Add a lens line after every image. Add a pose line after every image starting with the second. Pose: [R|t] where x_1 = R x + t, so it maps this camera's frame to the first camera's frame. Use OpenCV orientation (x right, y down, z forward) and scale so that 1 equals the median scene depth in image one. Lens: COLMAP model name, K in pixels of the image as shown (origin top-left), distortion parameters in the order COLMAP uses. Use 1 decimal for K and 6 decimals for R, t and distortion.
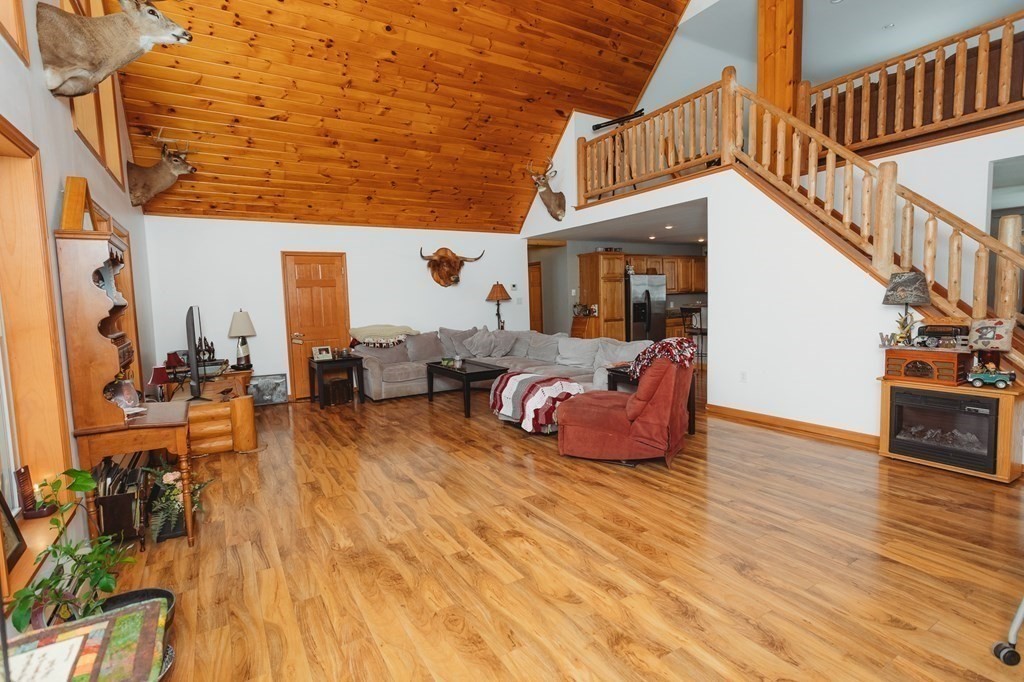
lens RADIAL K [[495.1, 0, 510.0], [0, 495.1, 339.8], [0, 0, 1]] dist [0.002759, 0.001518]
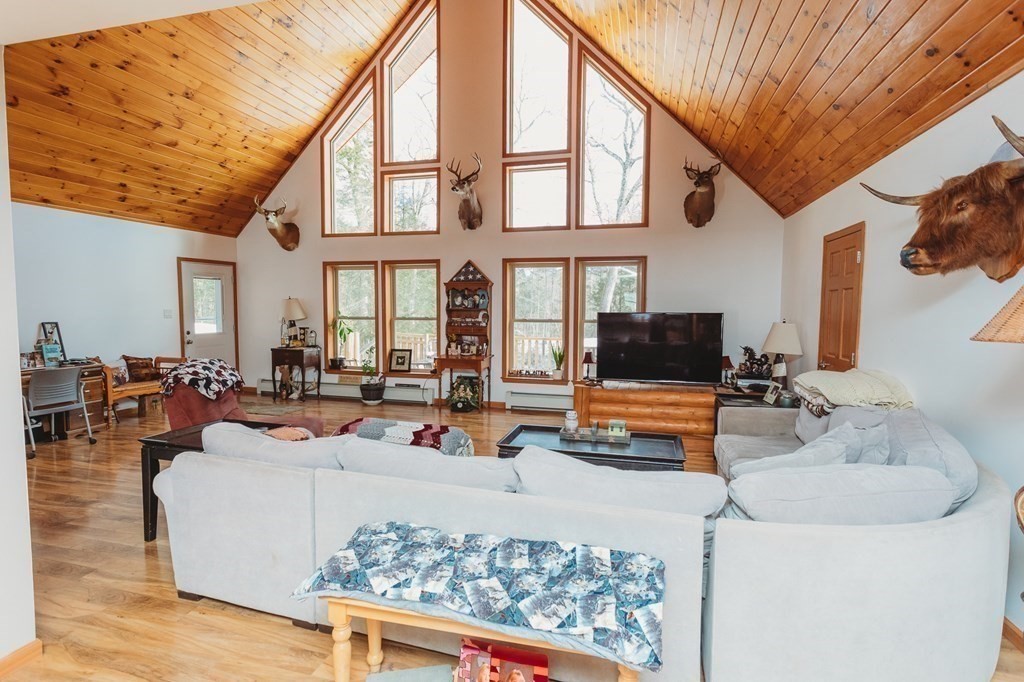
lens RADIAL K [[506.5, 0, 512.0], [0, 506.5, 341.0], [0, 0, 1]] dist [0.000662, 0.000868]
pose [[-0.719750, 0.071189, -0.690574, 0.502706], [-0.044264, 0.987999, 0.147984, -0.190971], [0.692821, 0.137079, -0.707961, 1.894846]]
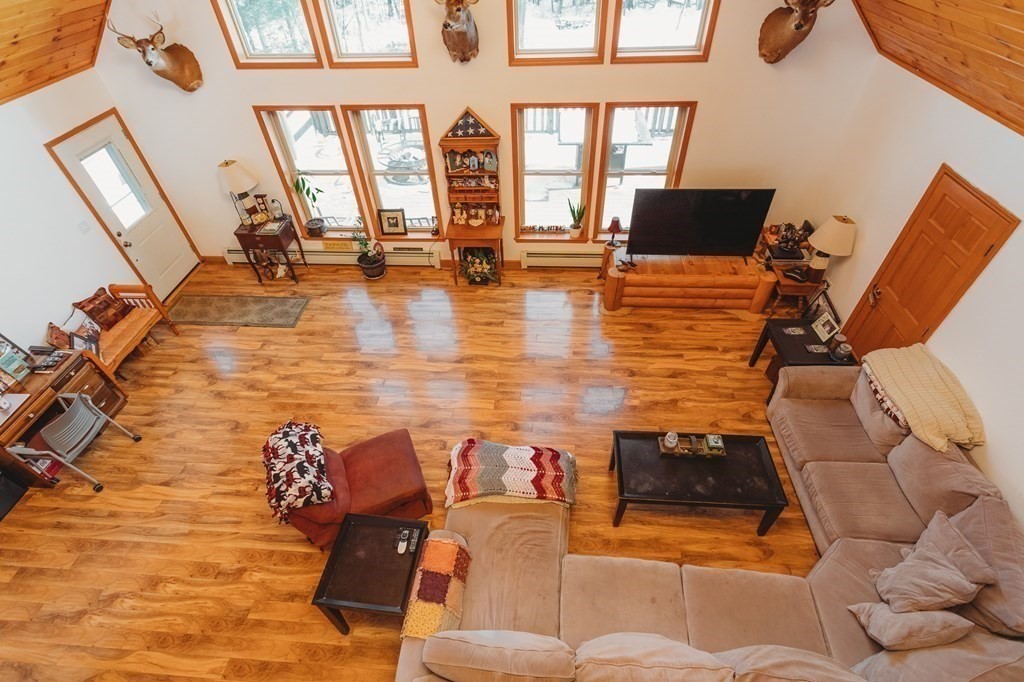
lens RADIAL K [[480.3, 0, 510.9], [0, 480.3, 338.5], [0, 0, 1]] dist [0.001367, 0.000470]
pose [[-0.572081, 0.602762, -0.556239, 0.391025], [-0.019350, 0.668069, 0.743847, -0.698073], [0.819969, 0.436304, -0.370526, 1.383423]]
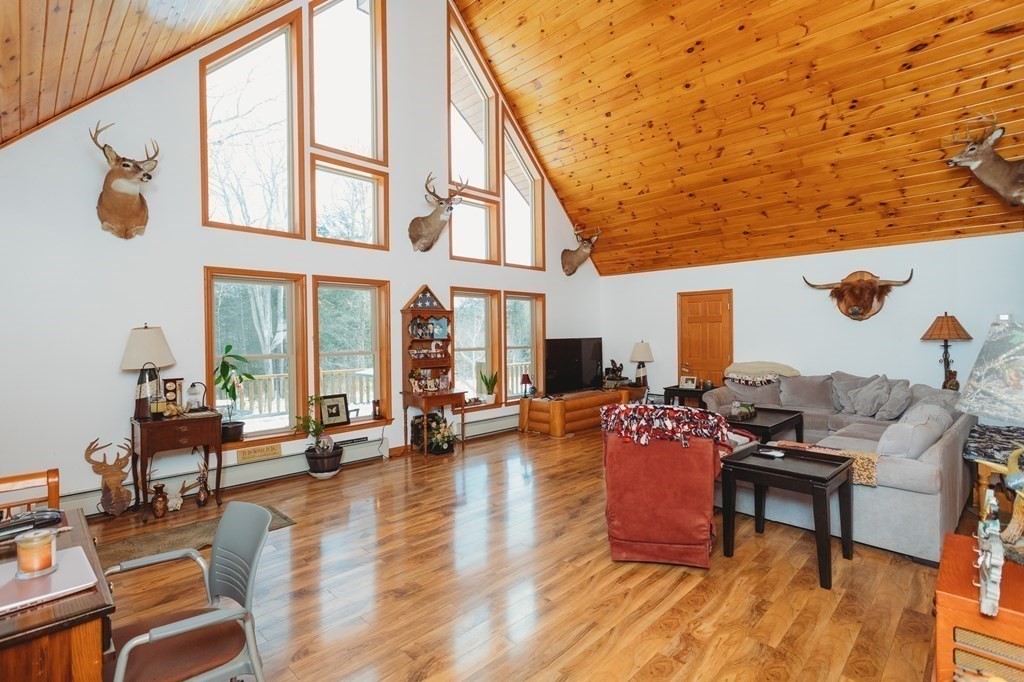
lens RADIAL K [[482.9, 0, 509.2], [0, 482.9, 339.6], [0, 0, 1]] dist [0.002219, 0.000233]
pose [[0.245929, 0.036630, -0.968595, 0.881910], [-0.078122, 0.996784, 0.017861, -0.087931], [0.966134, 0.071276, 0.248000, 0.517341]]
